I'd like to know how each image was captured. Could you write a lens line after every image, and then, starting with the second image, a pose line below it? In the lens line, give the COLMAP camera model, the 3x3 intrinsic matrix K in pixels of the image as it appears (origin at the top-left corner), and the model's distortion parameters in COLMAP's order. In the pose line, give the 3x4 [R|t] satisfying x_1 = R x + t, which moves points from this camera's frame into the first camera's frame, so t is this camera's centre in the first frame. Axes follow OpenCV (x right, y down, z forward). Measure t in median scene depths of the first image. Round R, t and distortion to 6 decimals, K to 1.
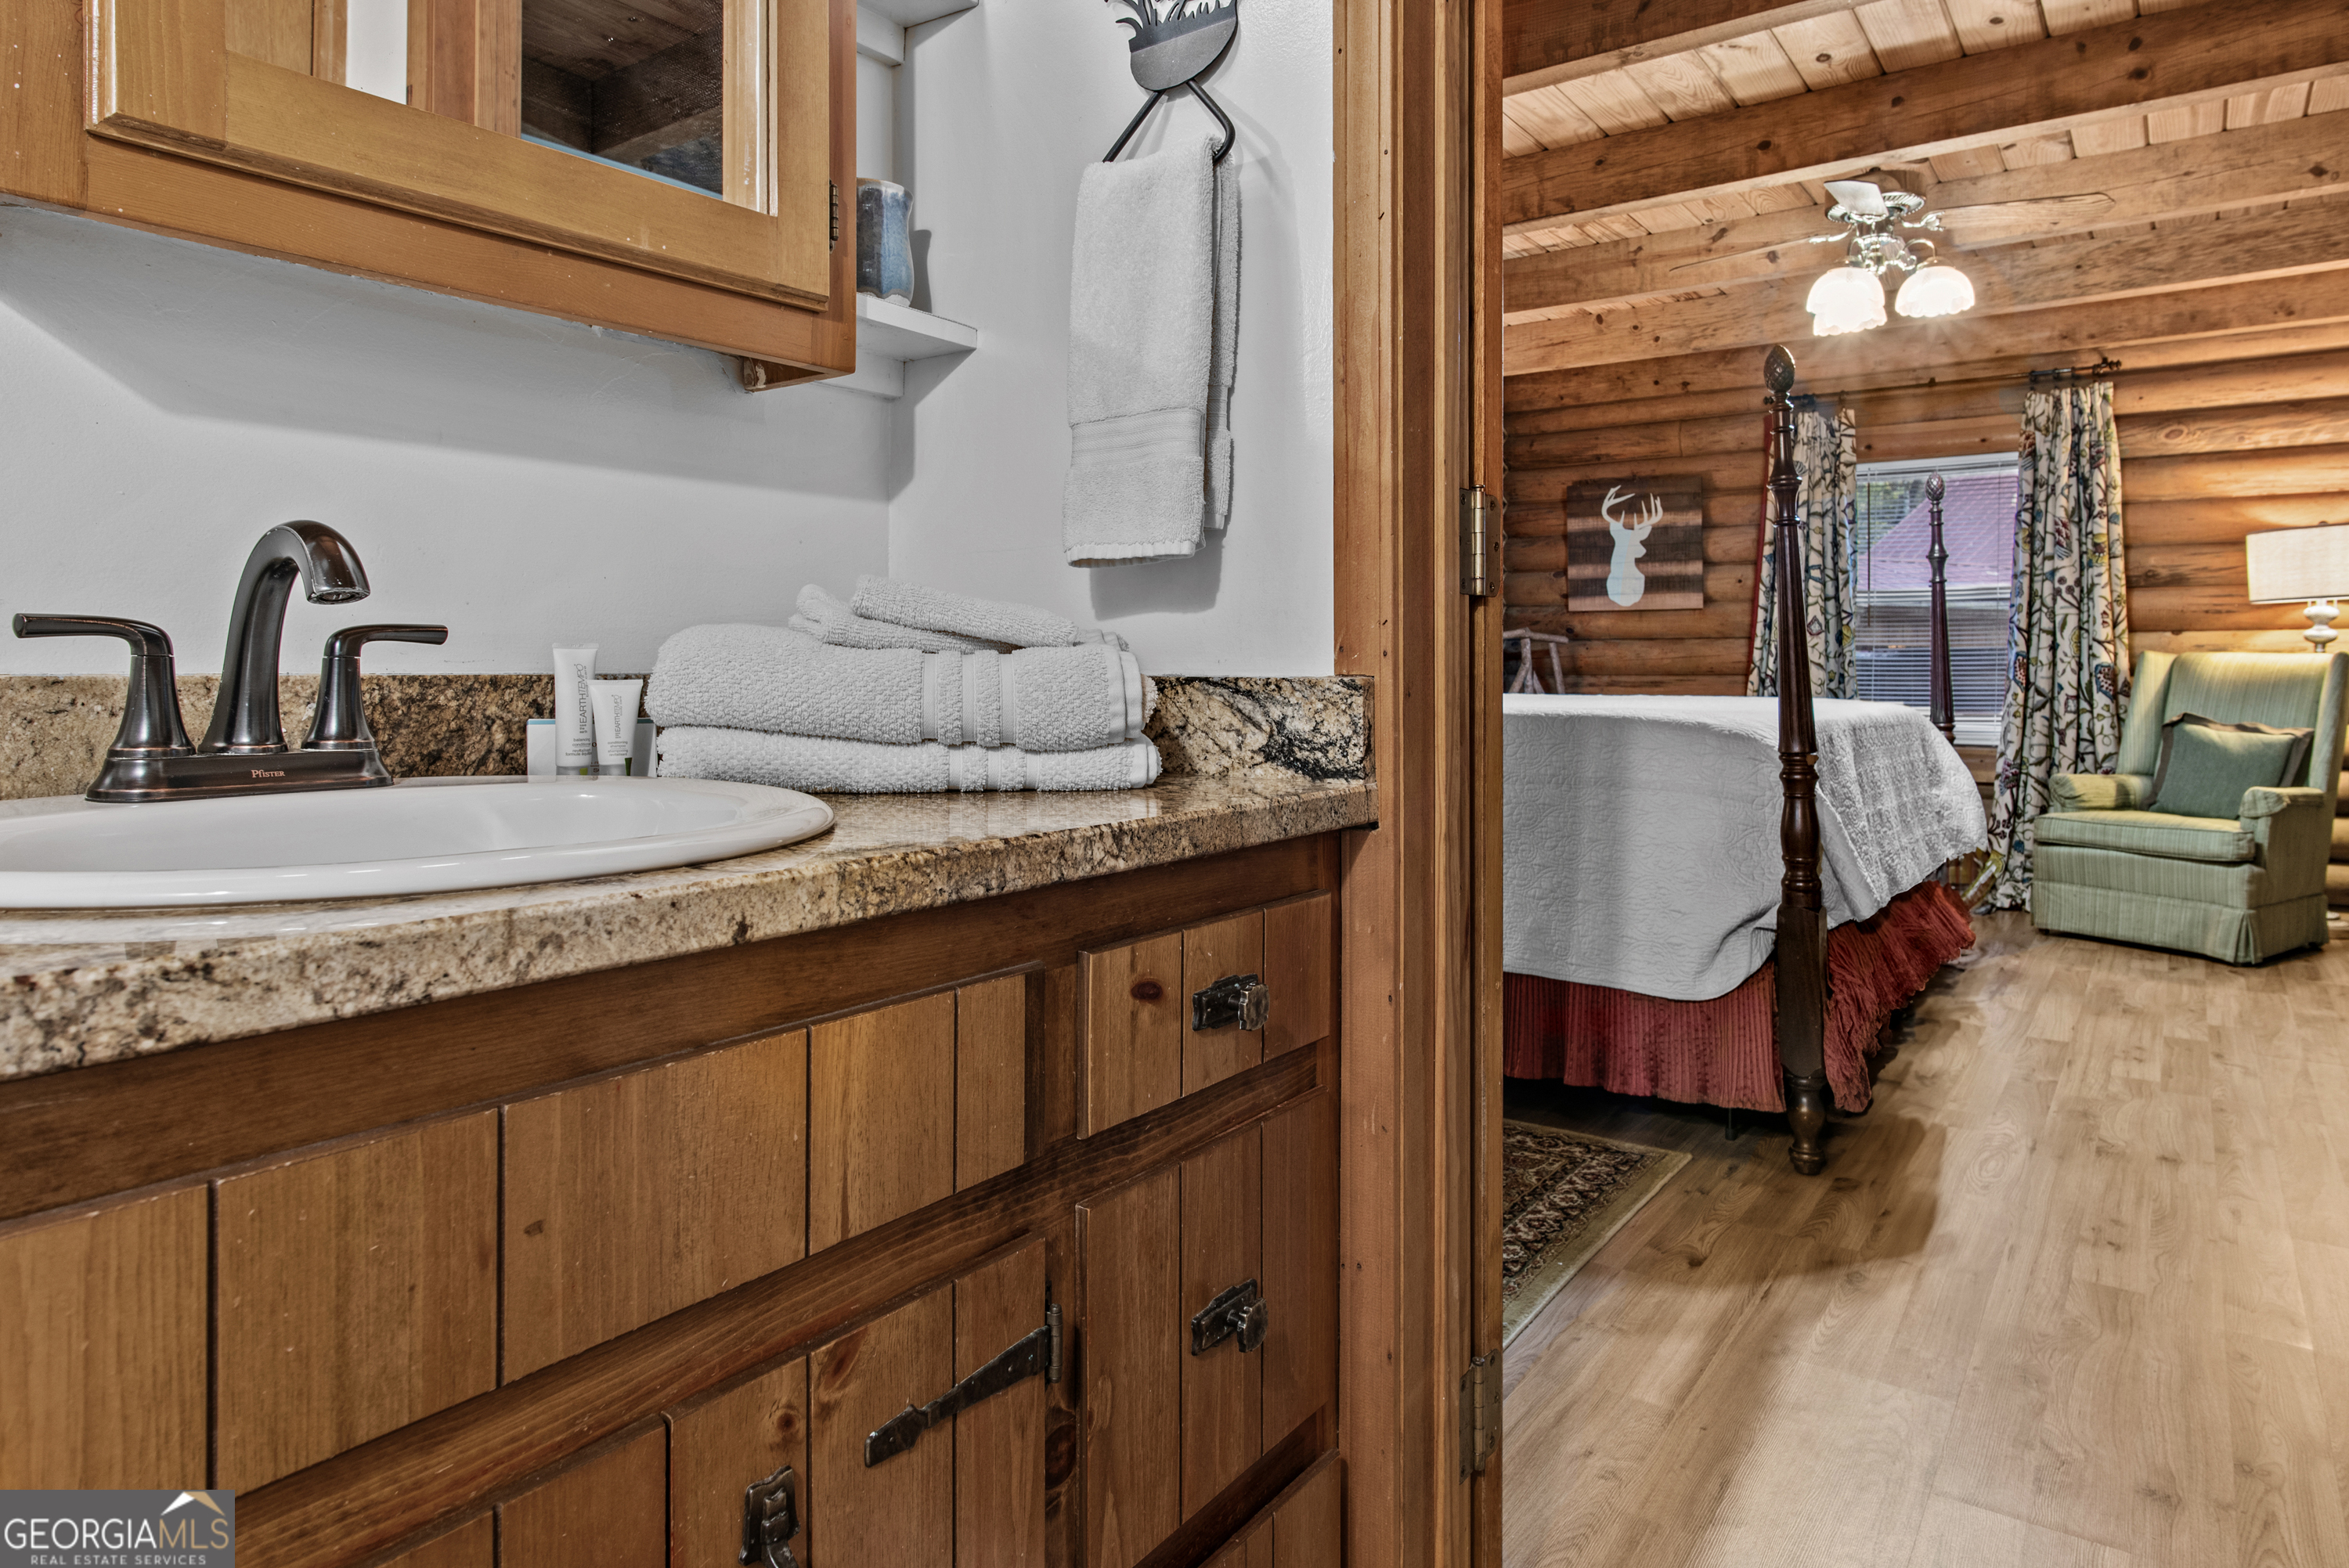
lens RADIAL K [[1400.7, 0, 1198.3], [0, 1400.7, 684.4], [0, 0, 1]] dist [-0.005452, 0.001853]
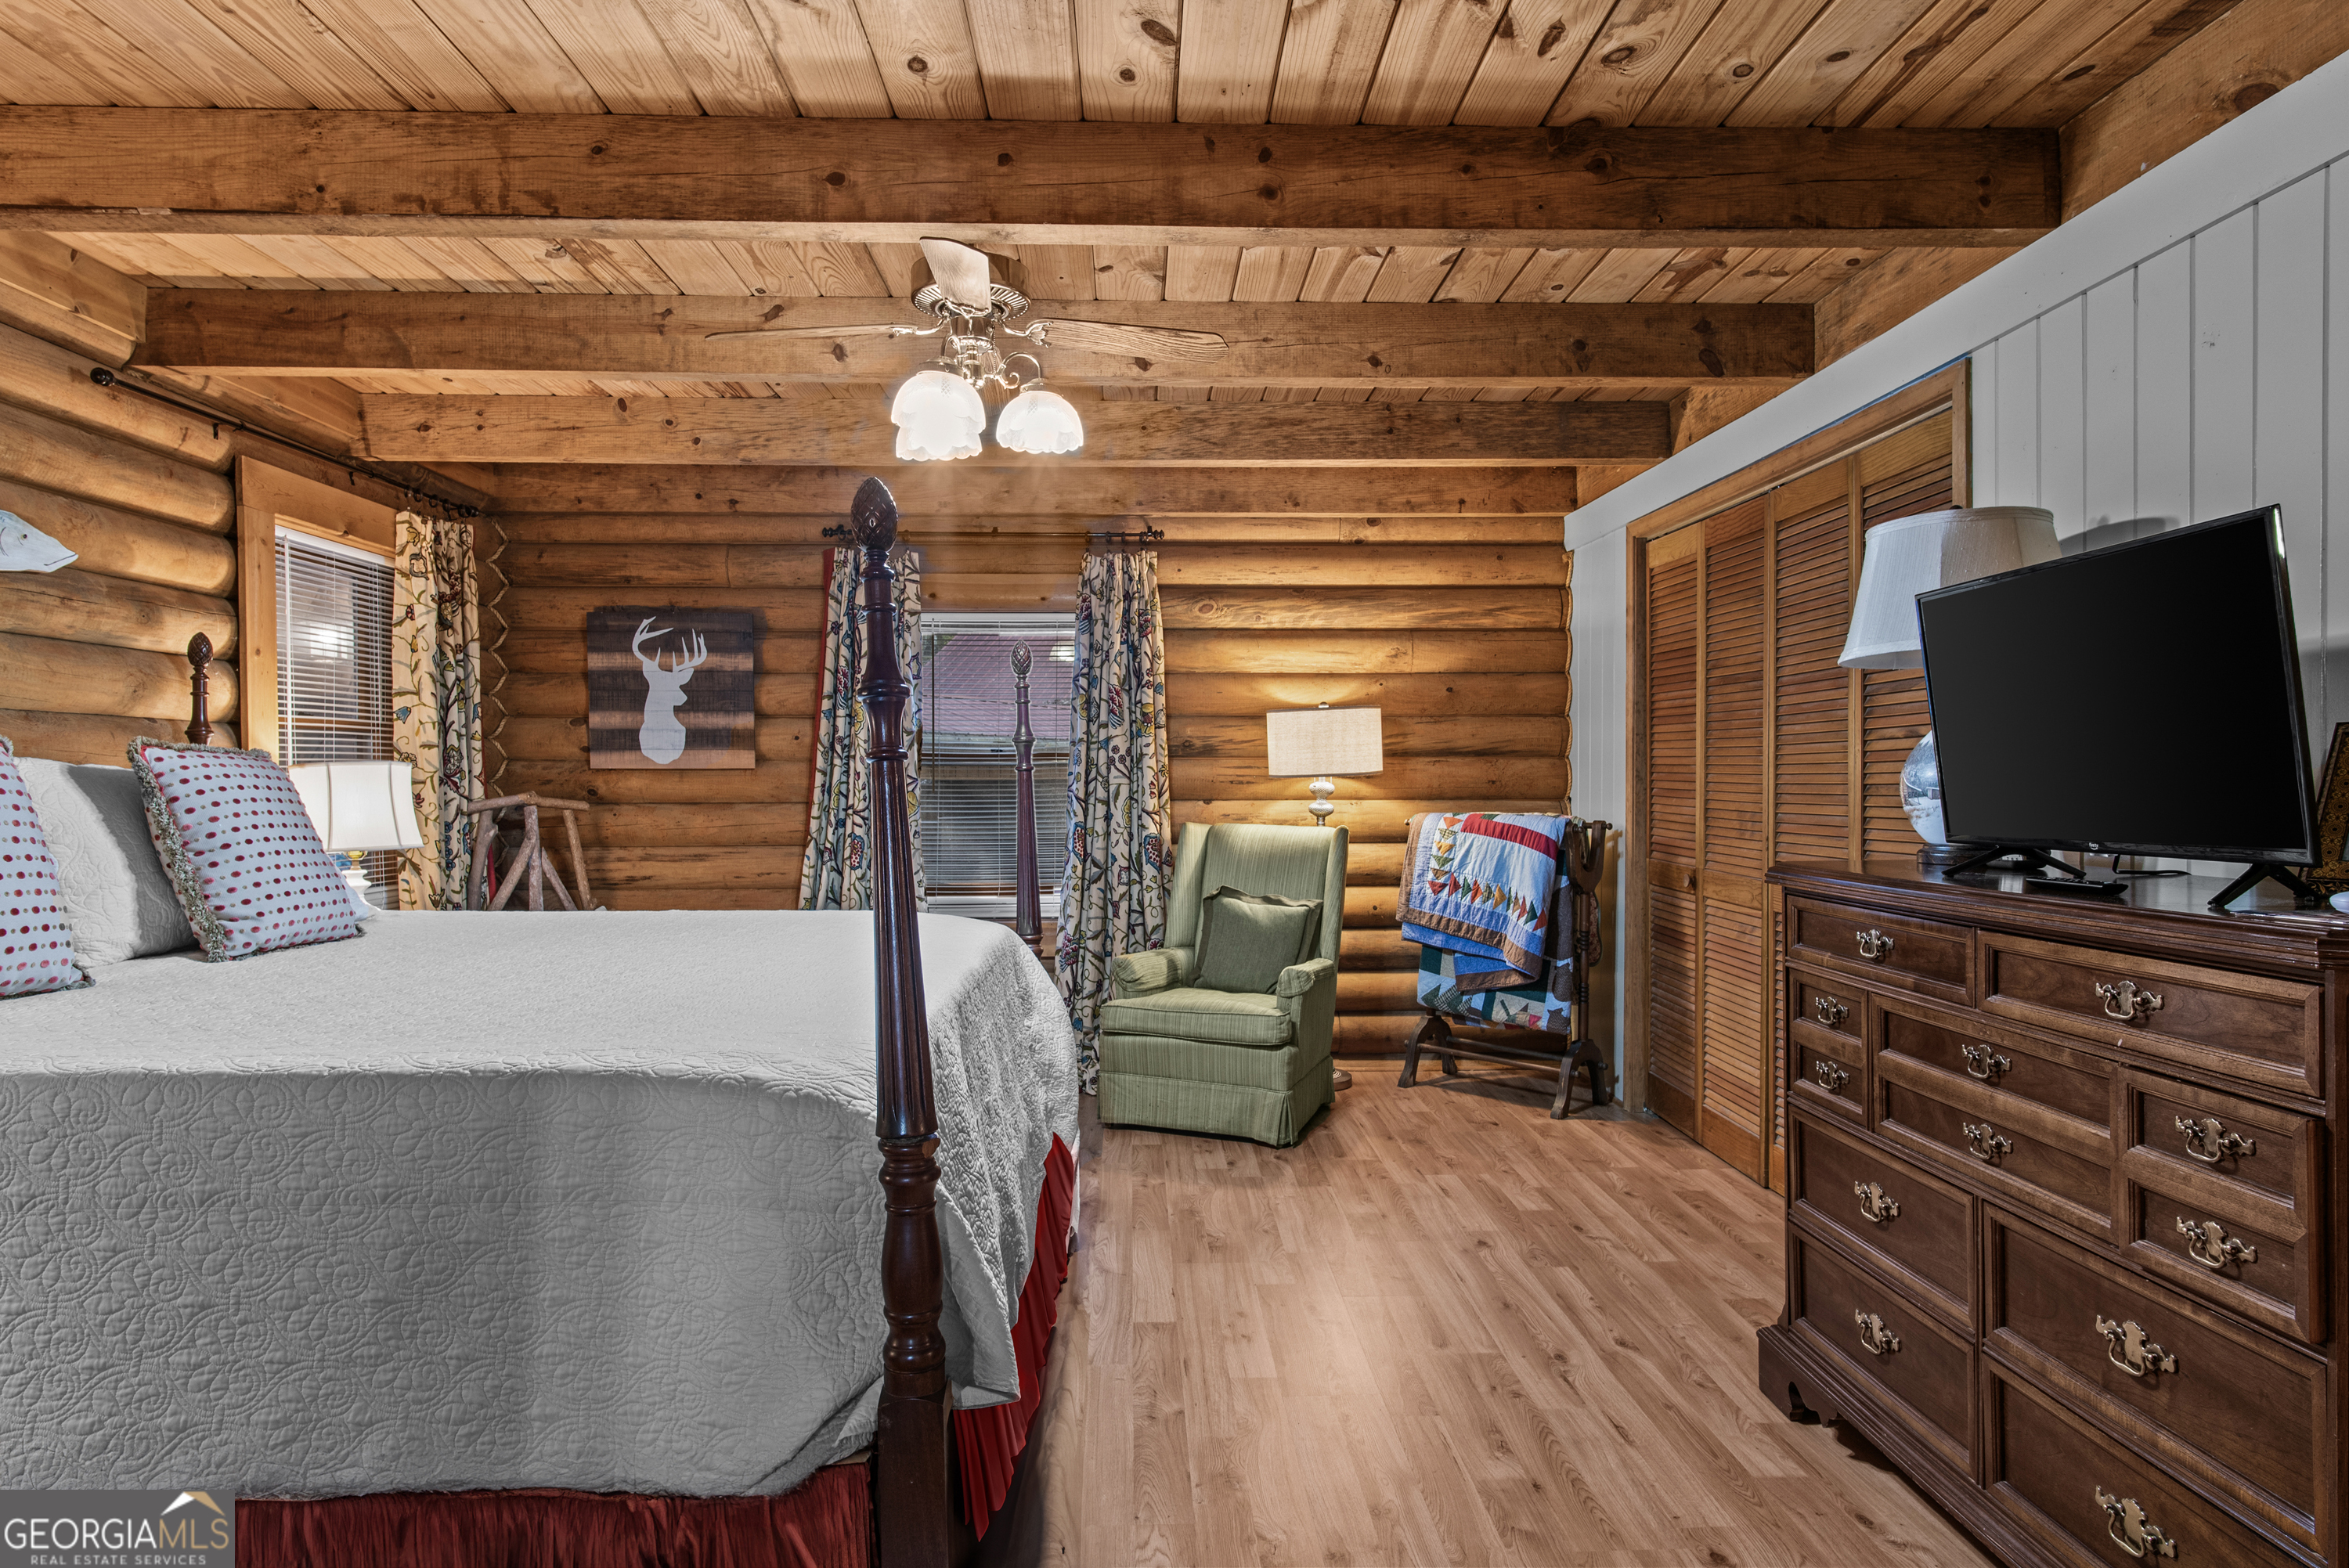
lens RADIAL K [[1400.7, 0, 1168.1], [0, 1400.7, 803.7], [0, 0, 1]] dist [-0.005452, 0.001853]
pose [[0.806720, -0.005533, 0.590908, 0.072788], [0.003806, 0.999984, 0.004167, -0.042862], [-0.590922, -0.001113, 0.806728, 0.199721]]
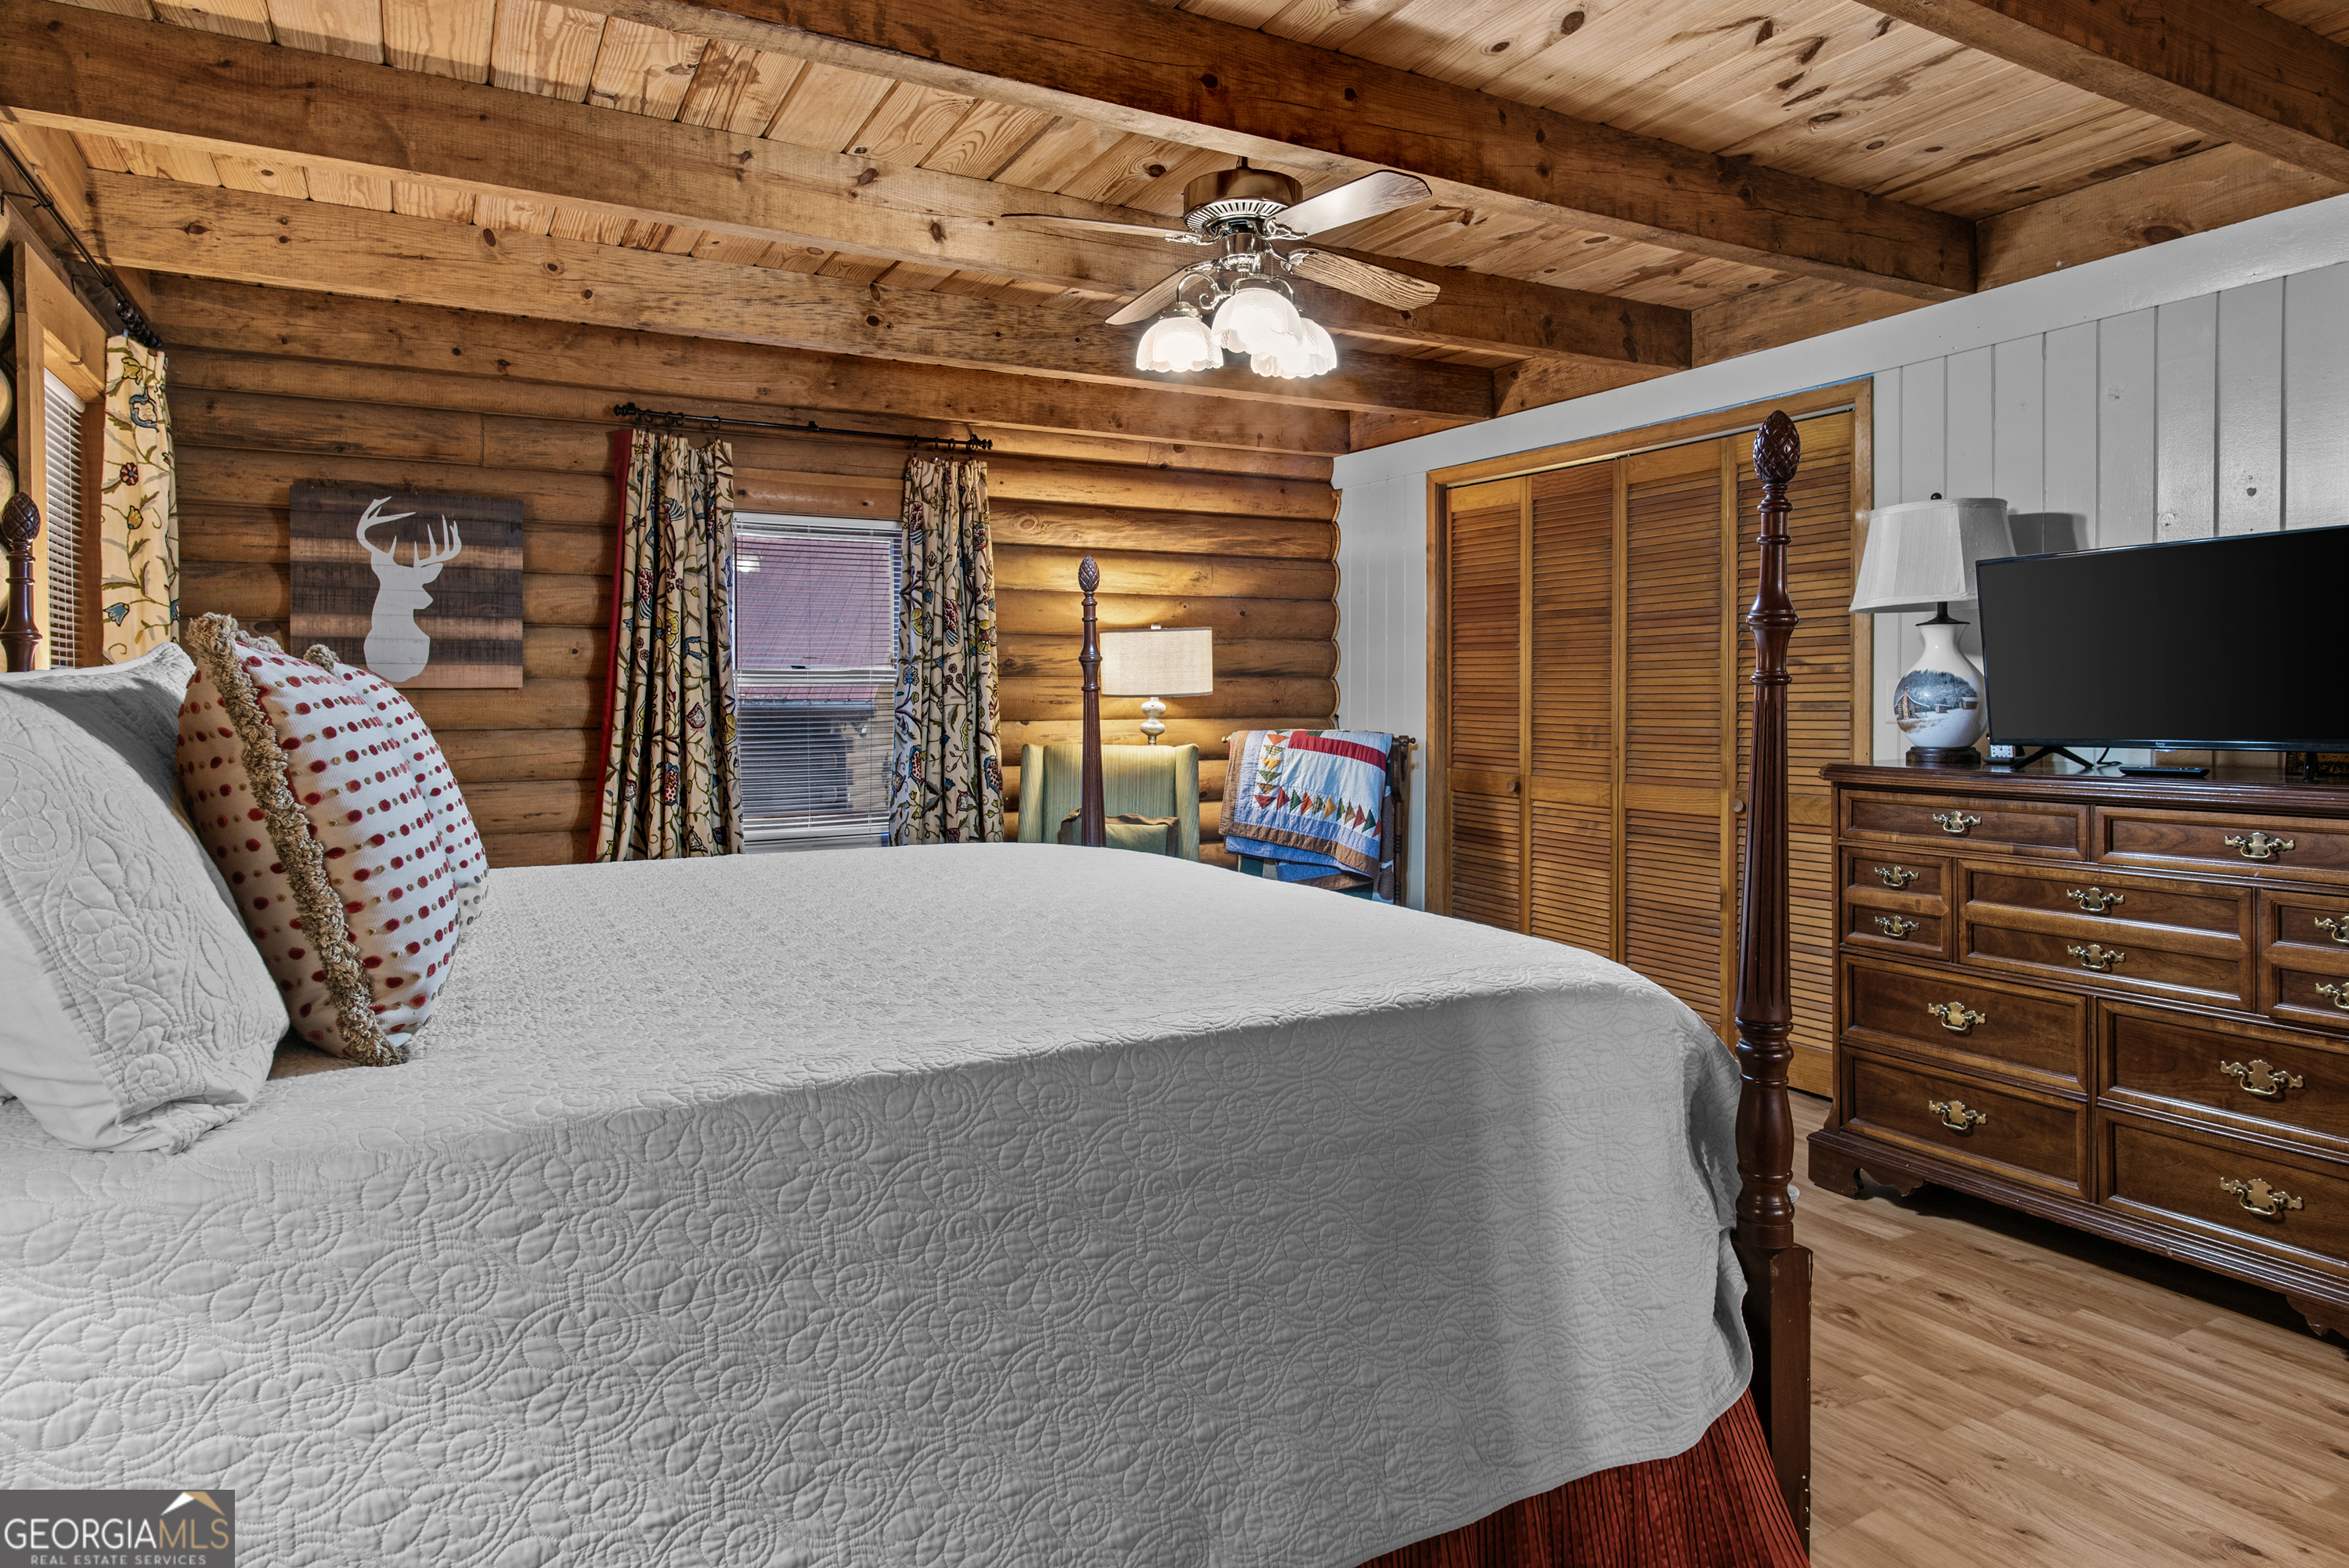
lens RADIAL K [[1400.7, 0, 1330.5], [0, 1400.7, 725.1], [0, 0, 1]] dist [-0.005452, 0.001853]
pose [[0.427905, -0.014169, 0.903713, -0.121250], [0.011941, 0.999878, 0.010023, -0.045574], [-0.903745, 0.006502, 0.428022, 0.400912]]
